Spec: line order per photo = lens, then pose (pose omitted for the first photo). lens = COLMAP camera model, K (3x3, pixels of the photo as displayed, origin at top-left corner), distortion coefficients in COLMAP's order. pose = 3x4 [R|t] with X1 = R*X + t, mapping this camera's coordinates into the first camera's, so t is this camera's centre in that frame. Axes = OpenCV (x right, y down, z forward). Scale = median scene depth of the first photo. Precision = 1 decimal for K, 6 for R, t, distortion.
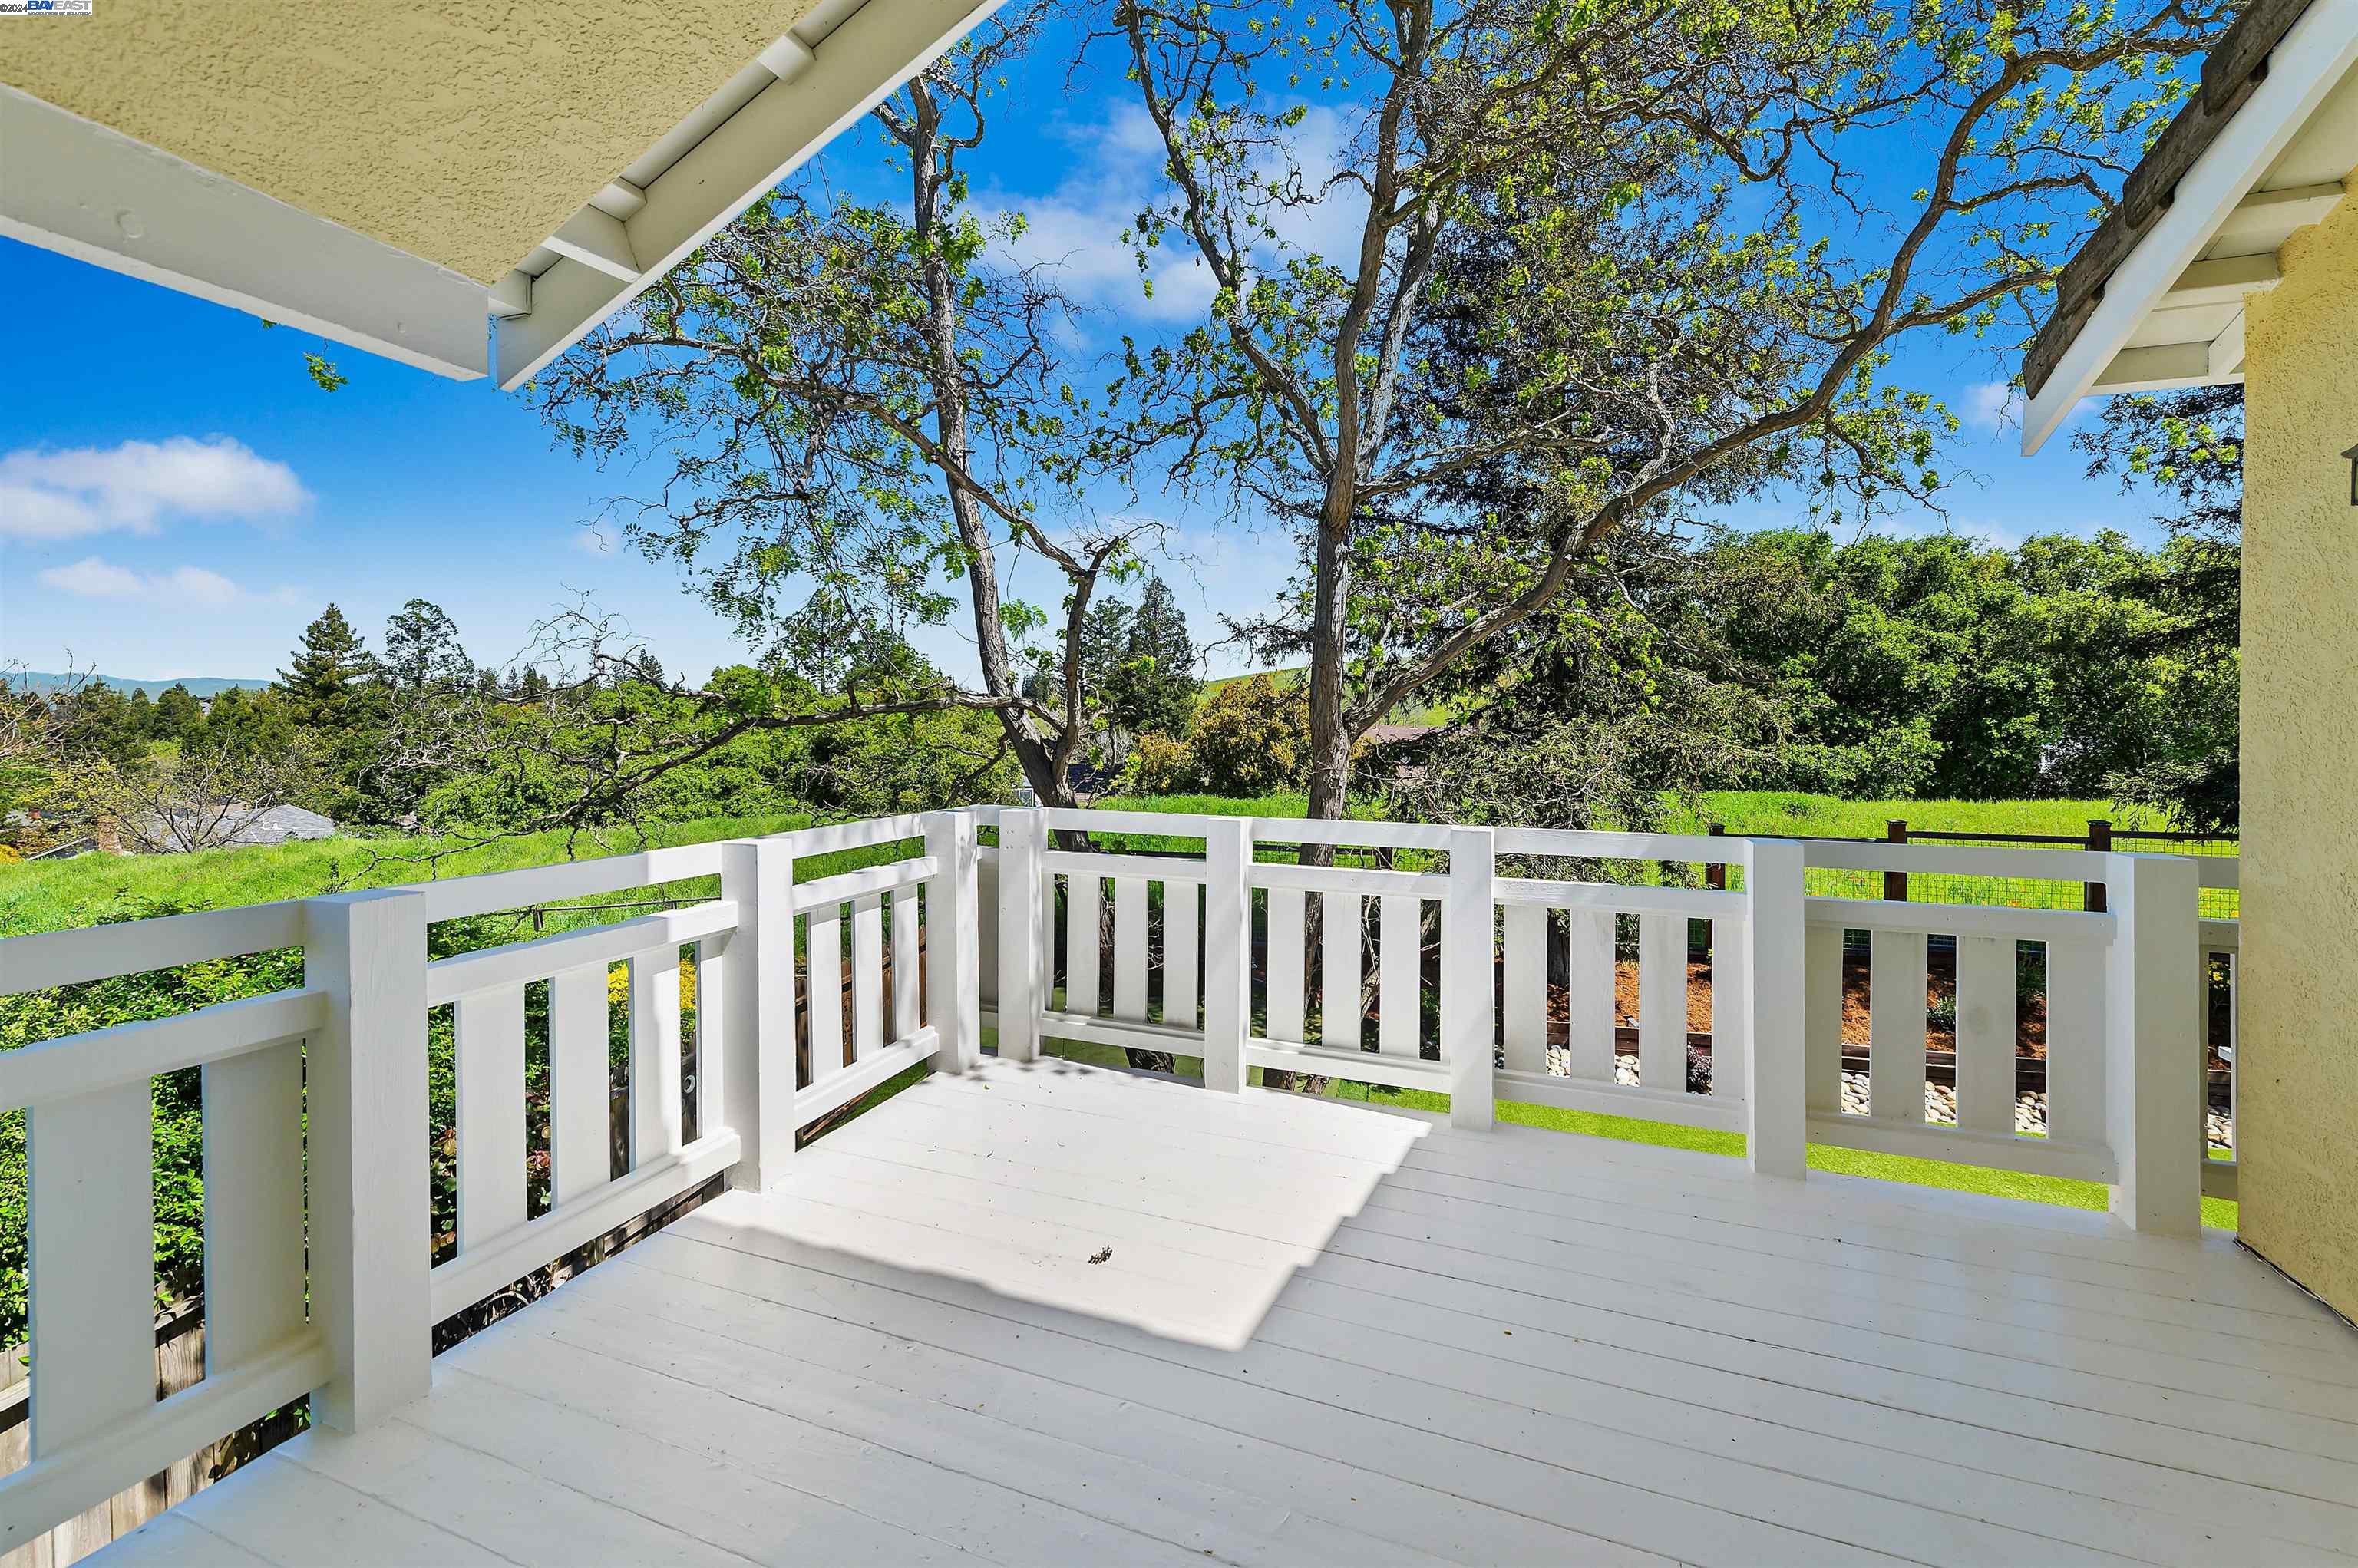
lens RADIAL K [[937.3, 0, 1206.8], [0, 937.3, 725.6], [0, 0, 1]] dist [0.009191, -0.000815]
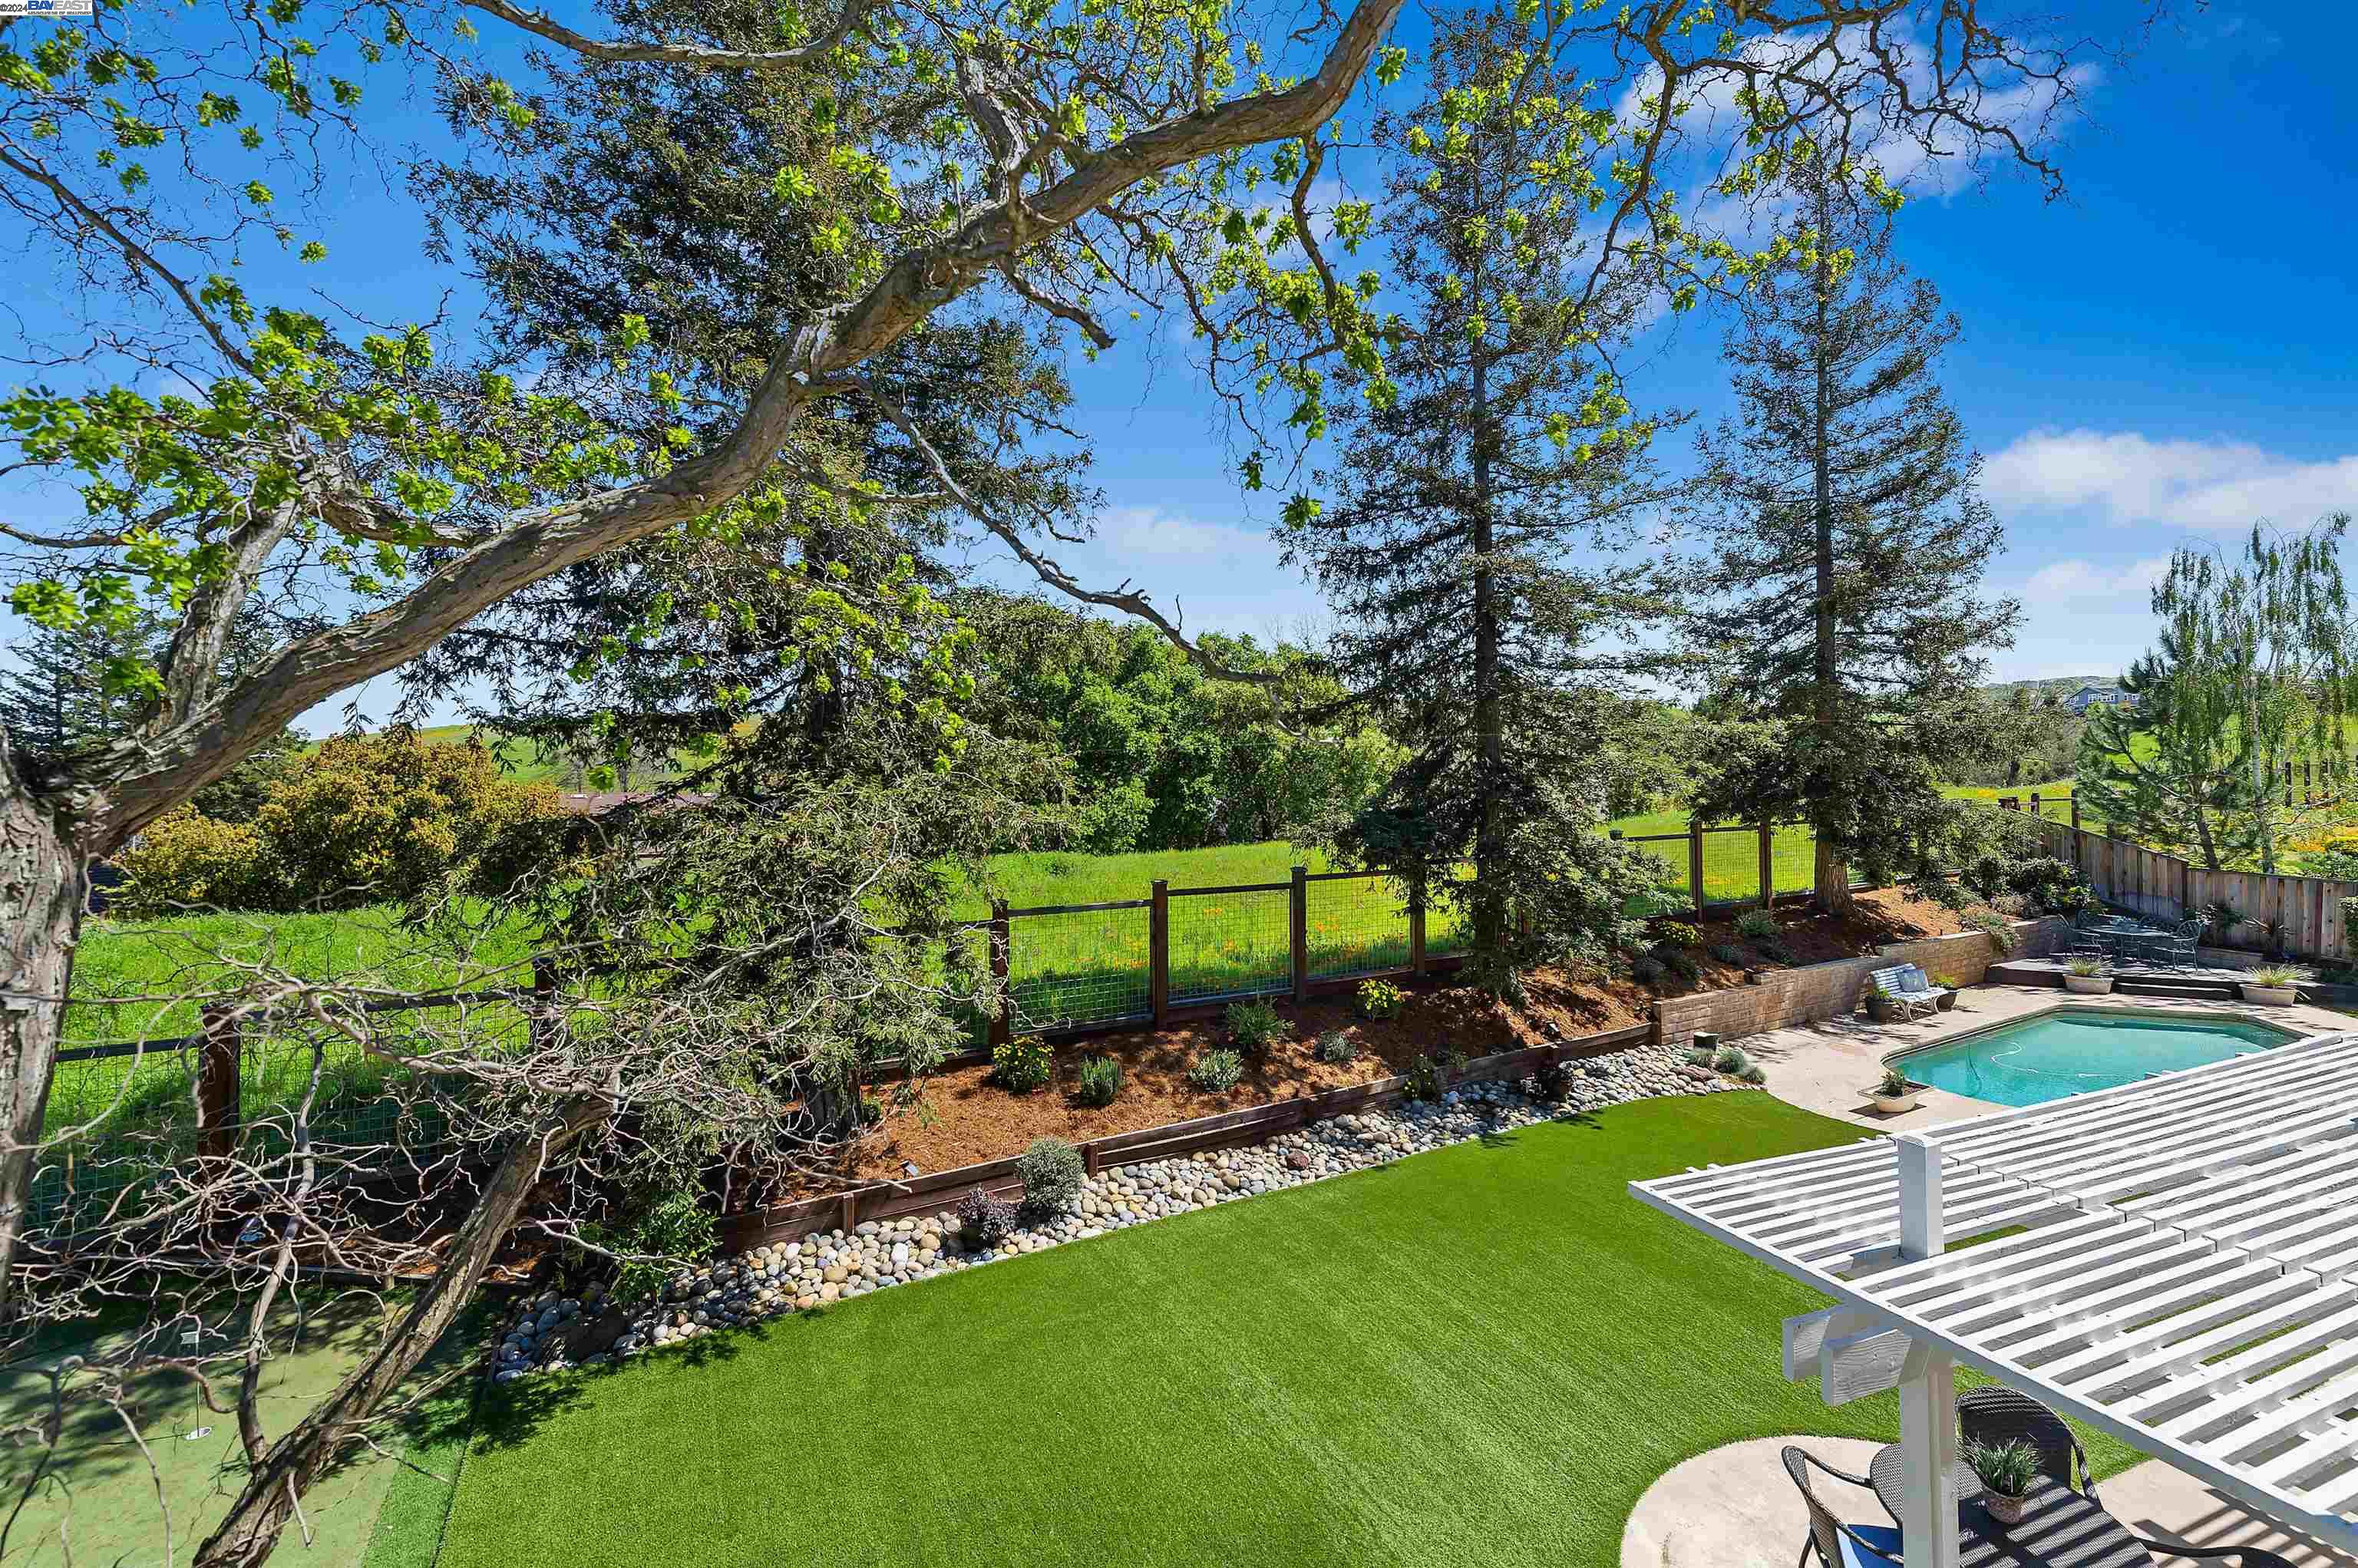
lens RADIAL K [[937.3, 0, 1190.0], [0, 937.3, 761.5], [0, 0, 1]] dist [0.009191, -0.000815]
pose [[0.746049, 0.004885, 0.665873, 0.042956], [0.015232, 0.999586, -0.024399, 0.000038], [-0.665716, 0.028345, 0.745666, 0.106099]]
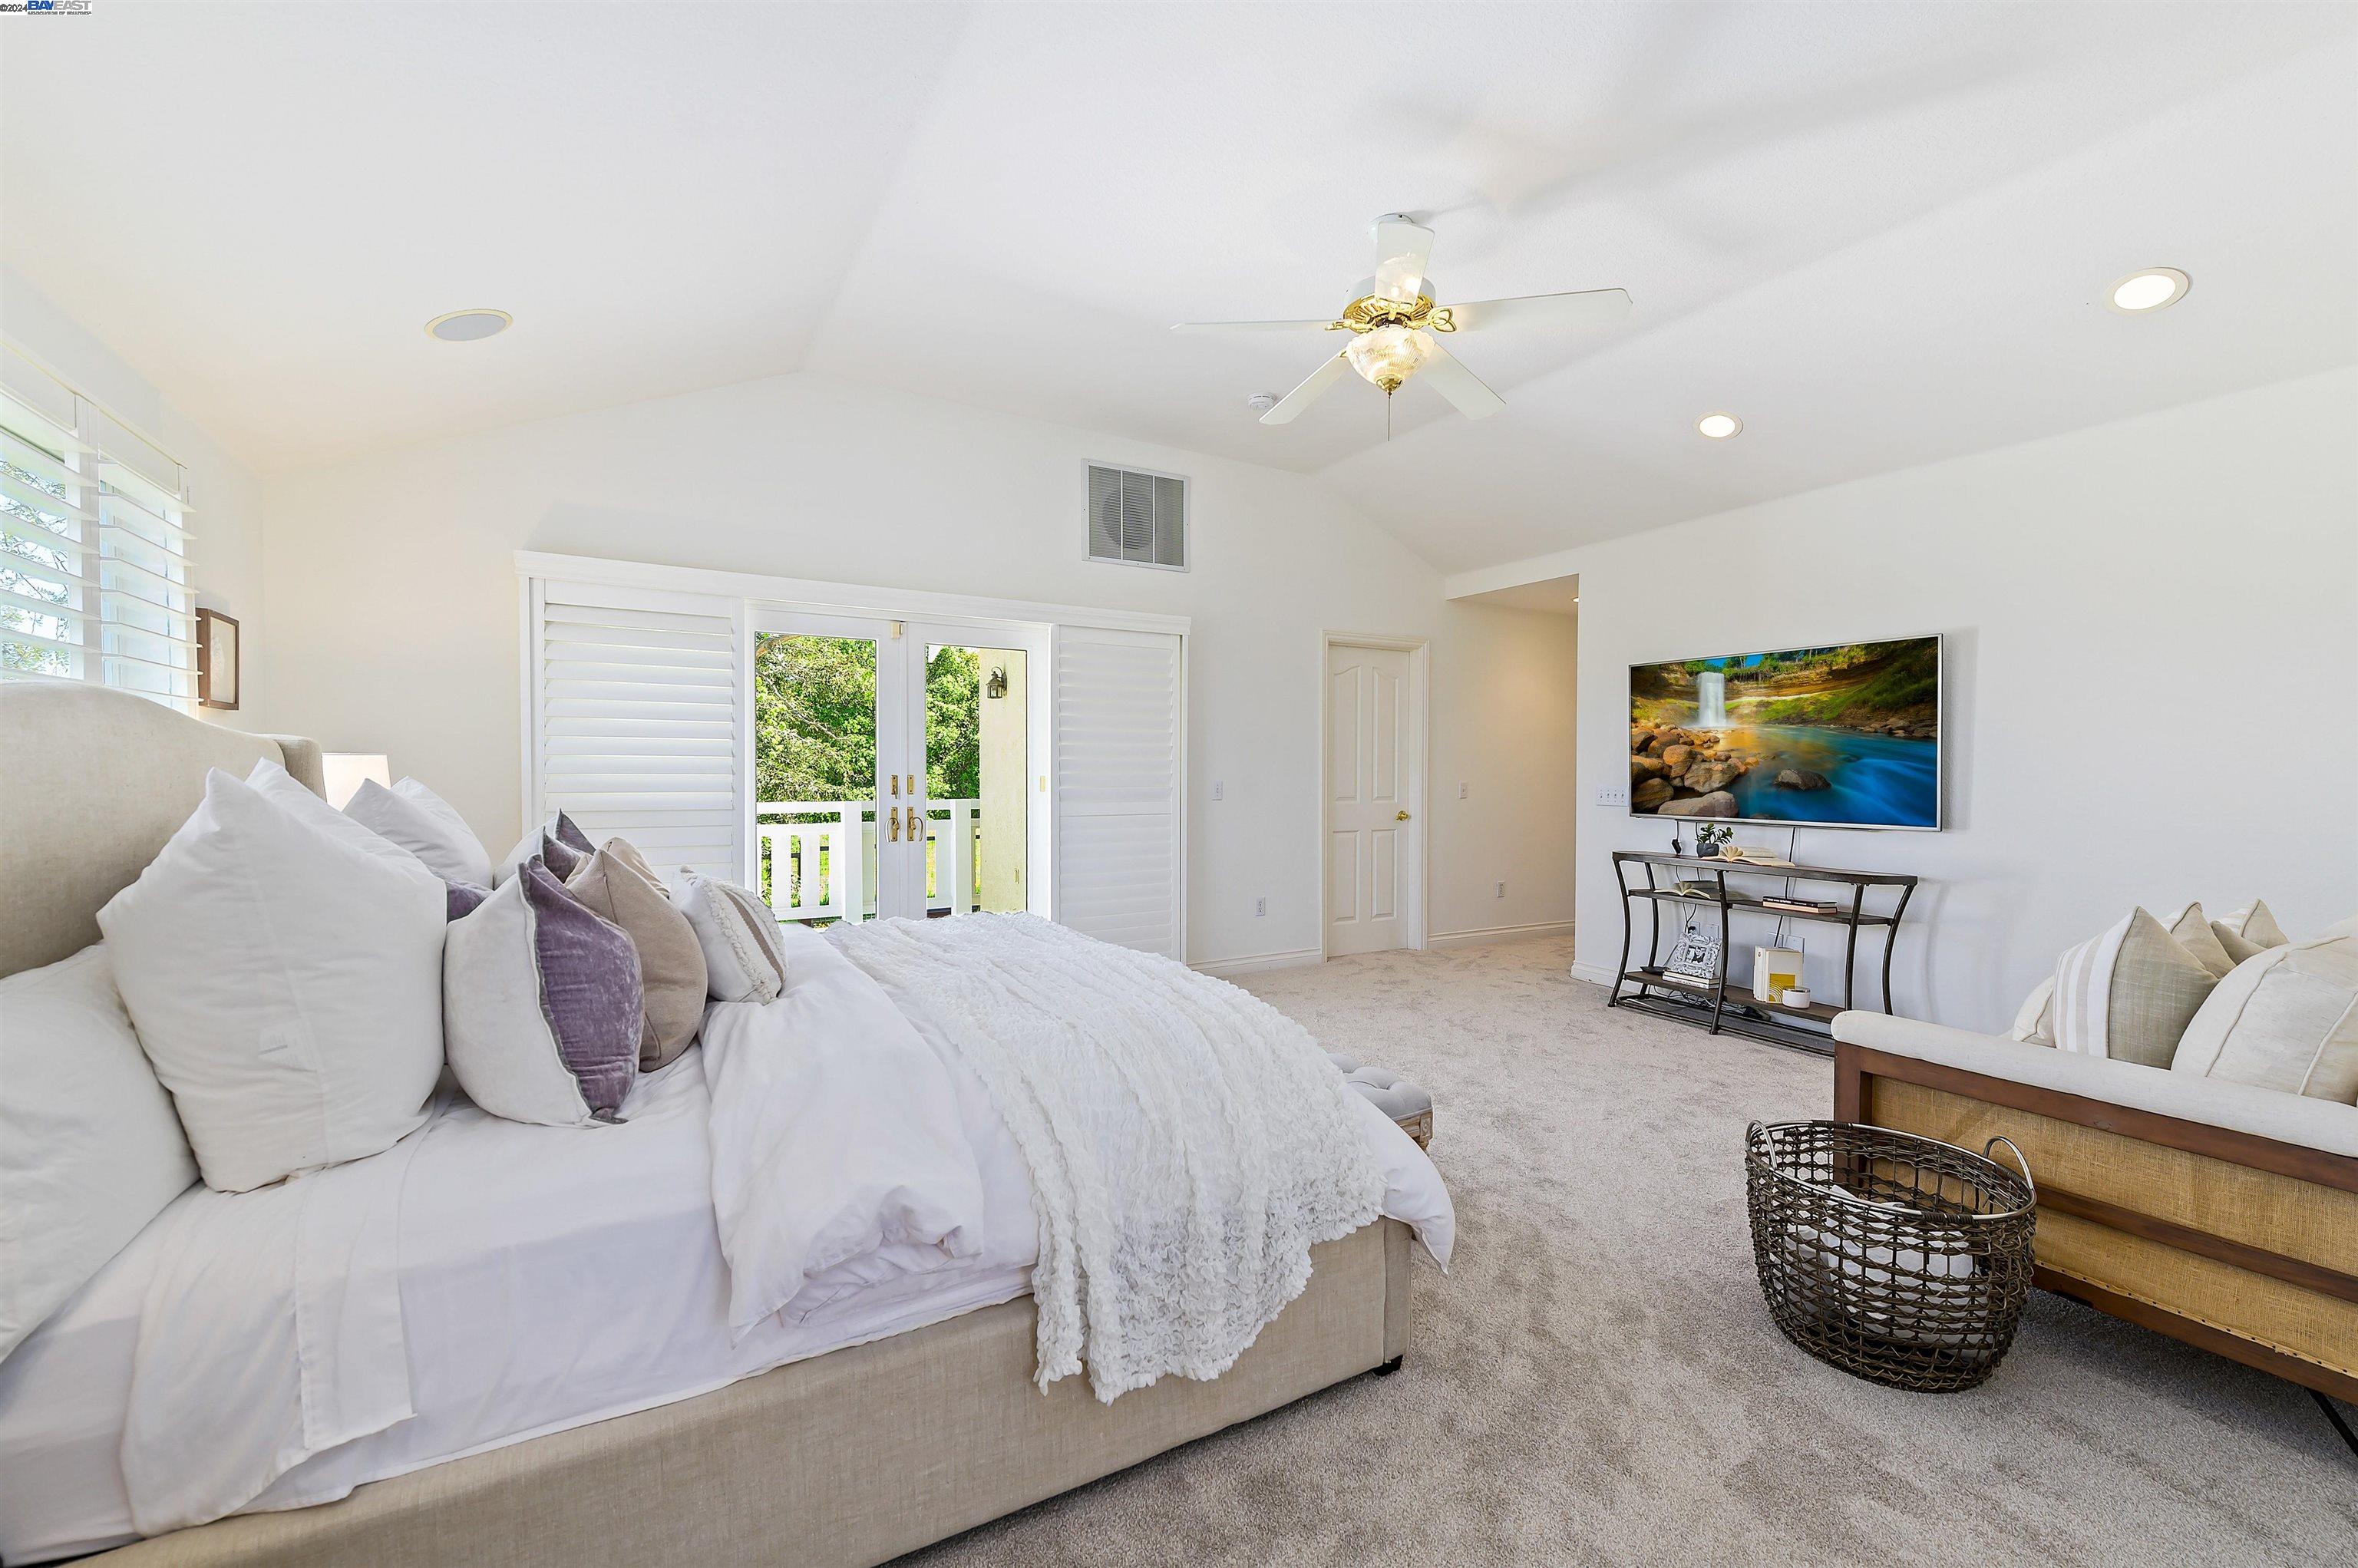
lens RADIAL K [[937.3, 0, 1188.1], [0, 937.3, 783.8], [0, 0, 1]] dist [0.009191, -0.000815]
pose [[0.620402, -0.015006, 0.784140, -0.084123], [0.010283, 0.999887, 0.010998, 0.005589], [-0.784216, 0.001240, 0.620486, -0.131592]]
